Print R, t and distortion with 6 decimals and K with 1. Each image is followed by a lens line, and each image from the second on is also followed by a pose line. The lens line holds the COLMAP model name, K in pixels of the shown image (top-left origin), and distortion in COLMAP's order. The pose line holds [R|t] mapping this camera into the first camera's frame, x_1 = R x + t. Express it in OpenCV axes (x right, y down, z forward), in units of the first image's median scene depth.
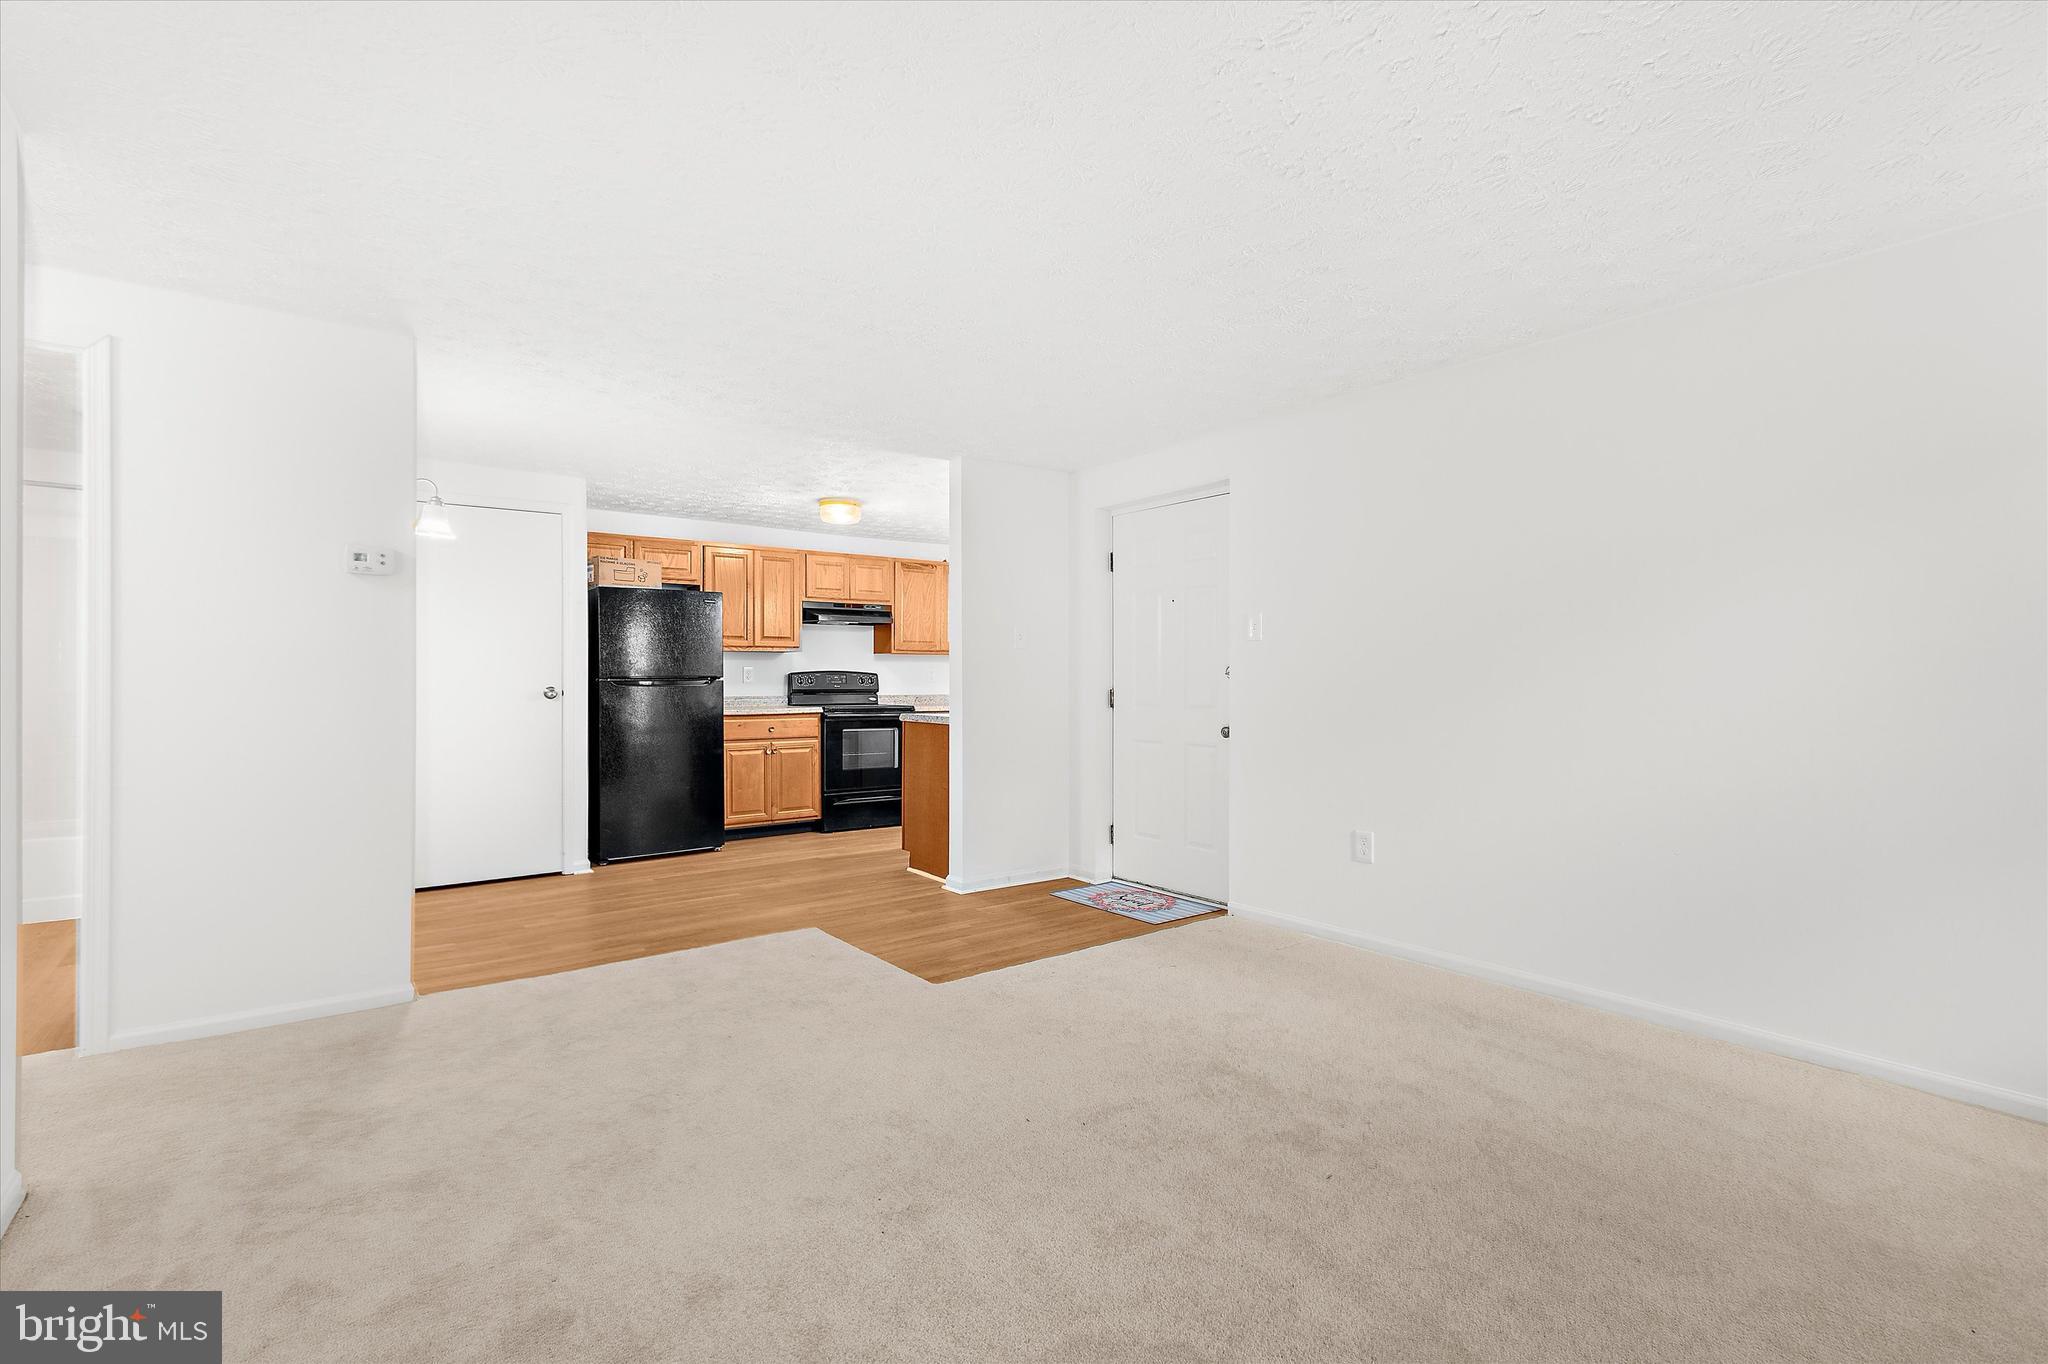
lens RADIAL K [[931.7, 0, 1010.7], [0, 931.7, 672.9], [0, 0, 1]] dist [0.000891, -0.000090]
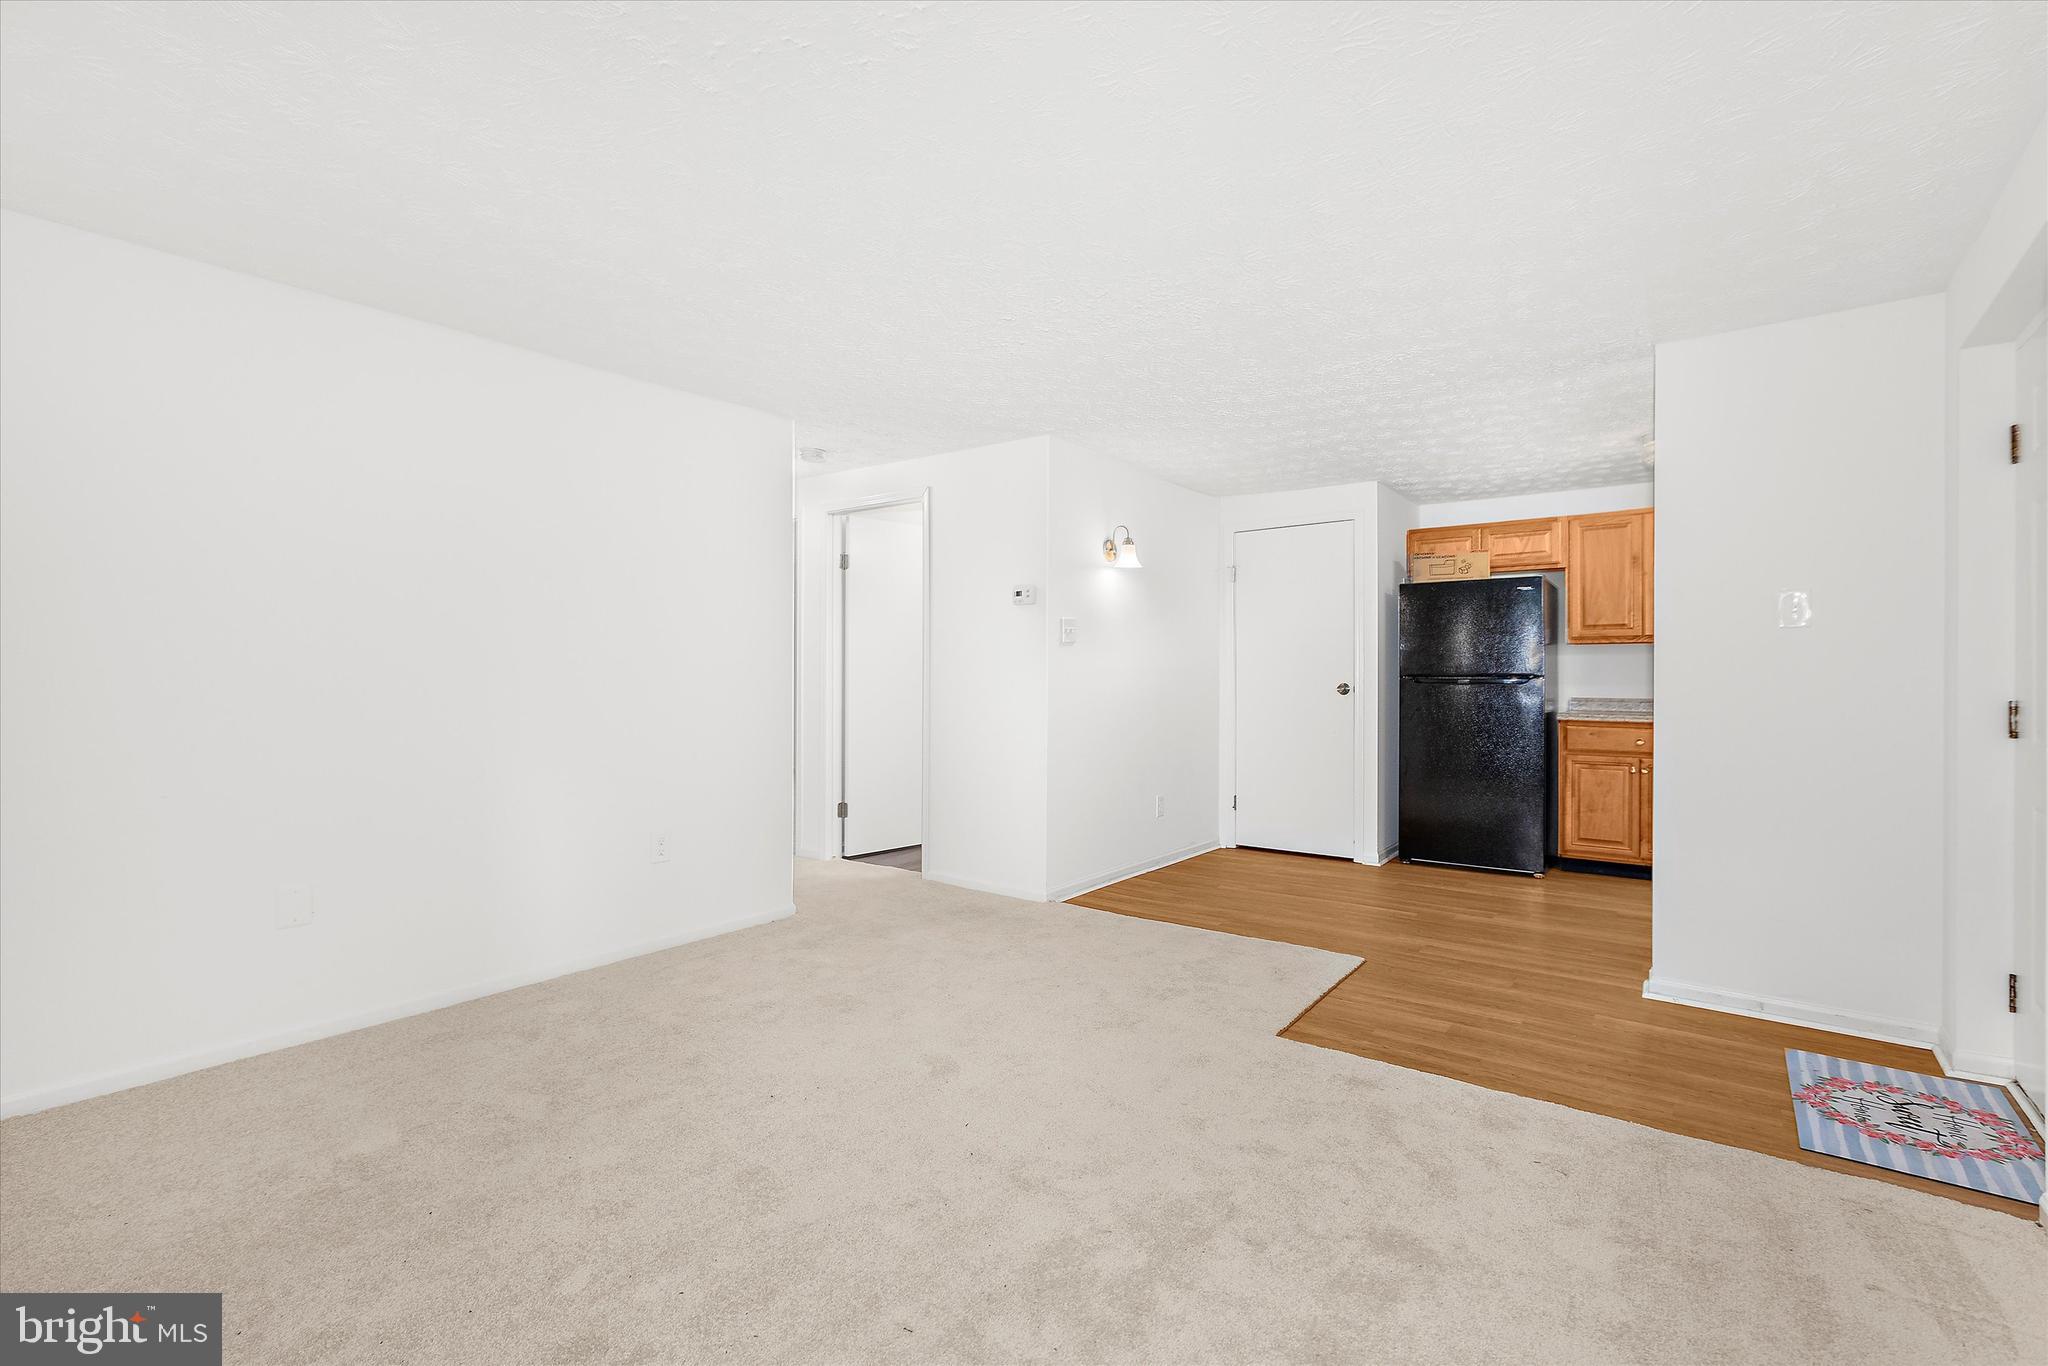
lens RADIAL K [[931.7, 0, 1010.7], [0, 931.7, 673.9], [0, 0, 1]] dist [0.000891, -0.000090]
pose [[0.272284, 0.002666, -0.962213, 0.347007], [0.003100, 0.999989, 0.003648, -0.001067], [0.962212, -0.003976, 0.272273, 0.273975]]
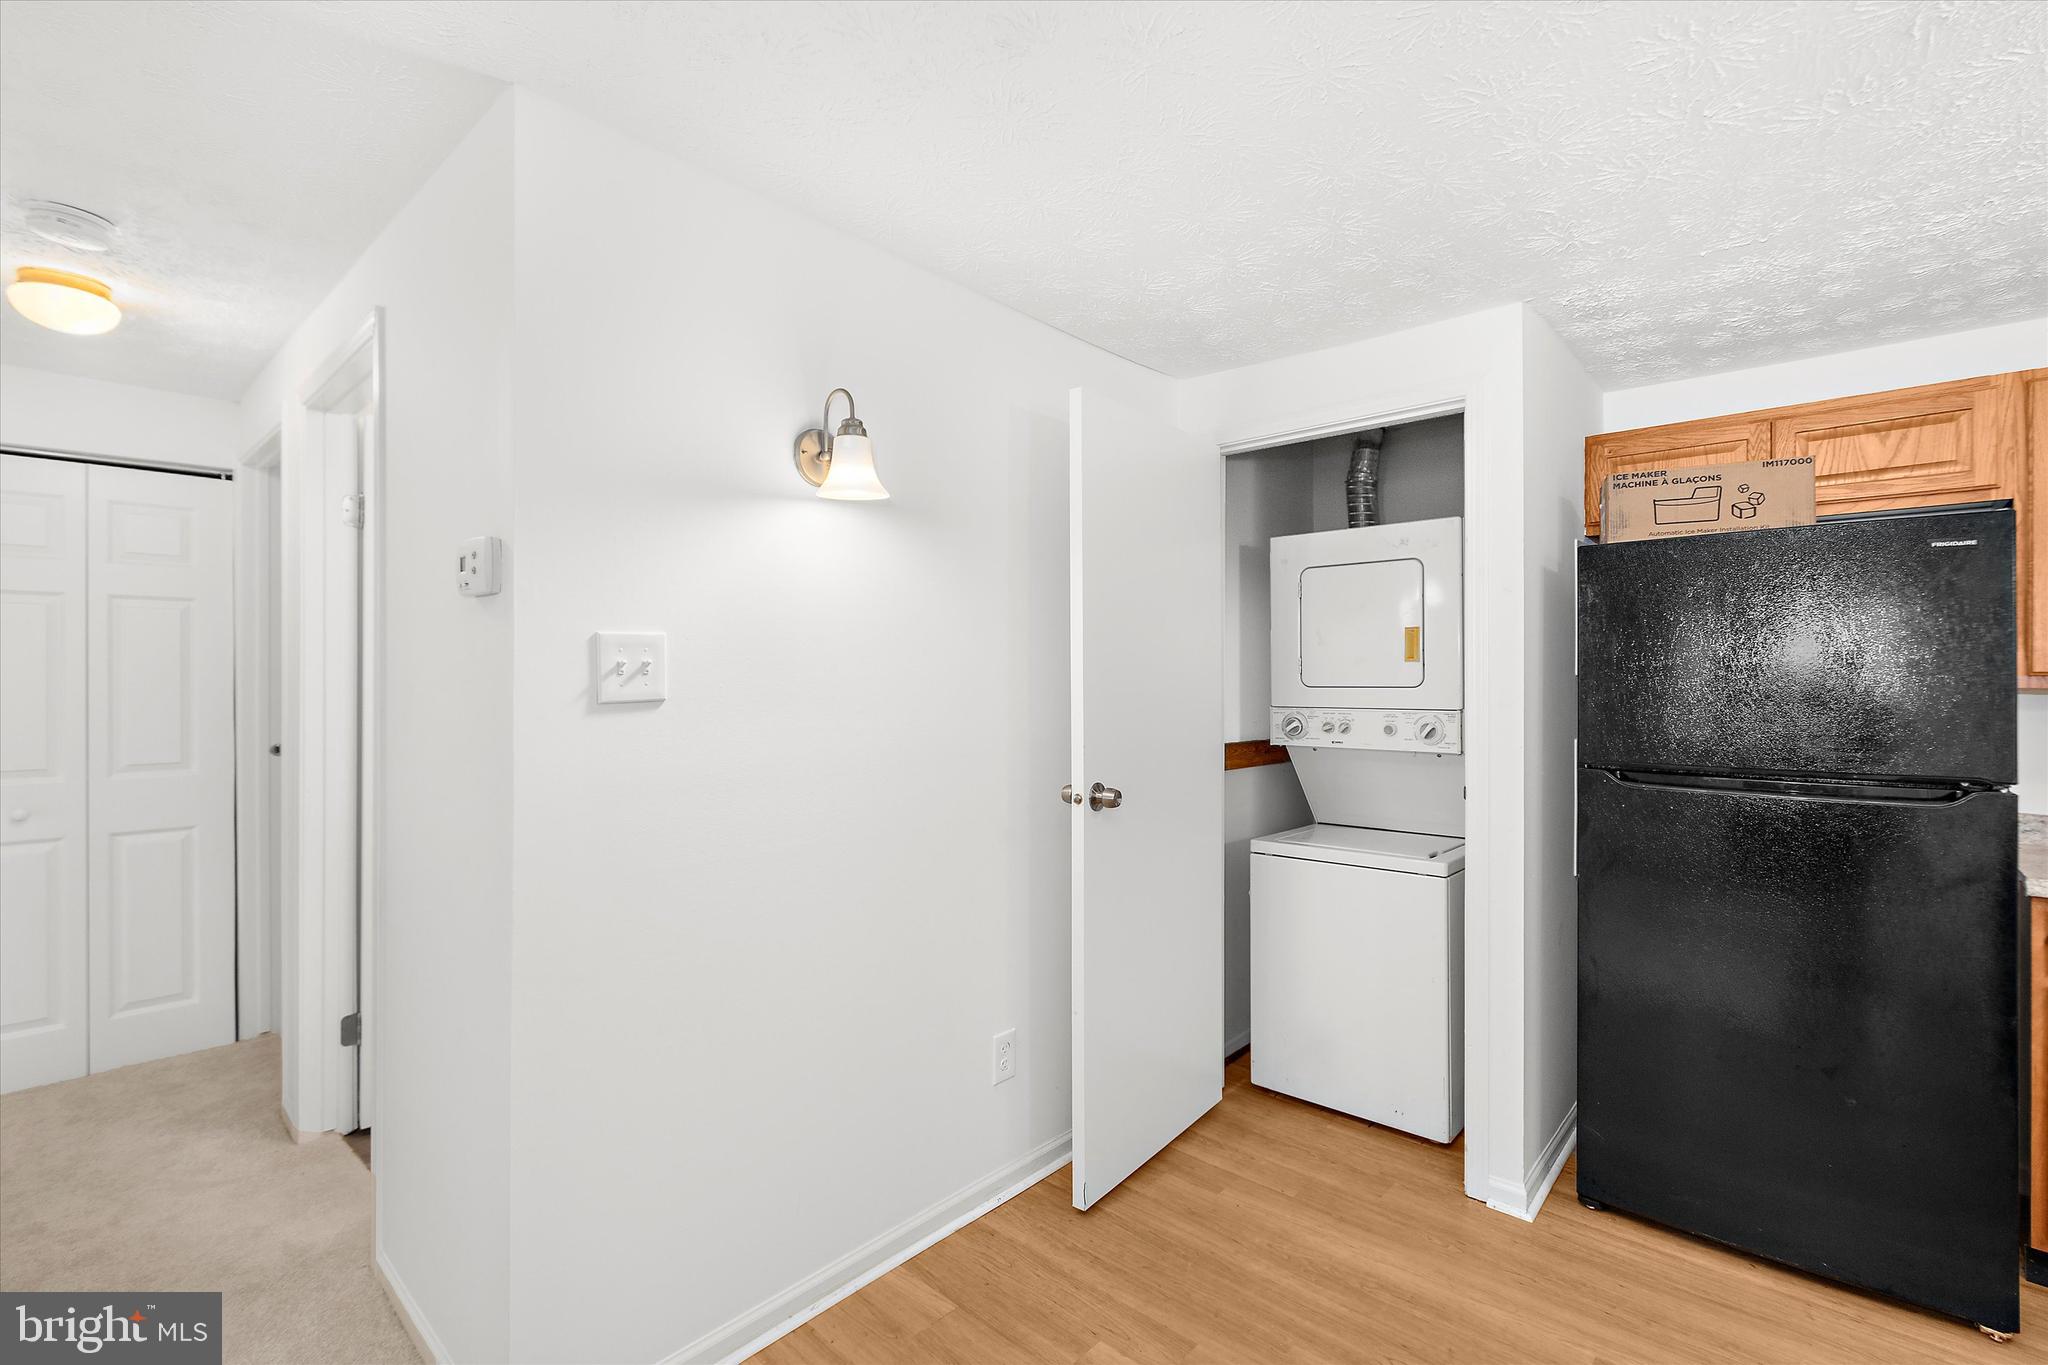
lens RADIAL K [[917.5, 0, 1015.8], [0, 917.5, 676.0], [0, 0, 1]] dist [-0.001022, -0.000780]
pose [[0.181748, 0.003619, -0.983338, -0.065820], [0.000609, 0.999993, 0.003793, -0.029902], [0.983345, -0.001288, 0.181745, 0.568280]]
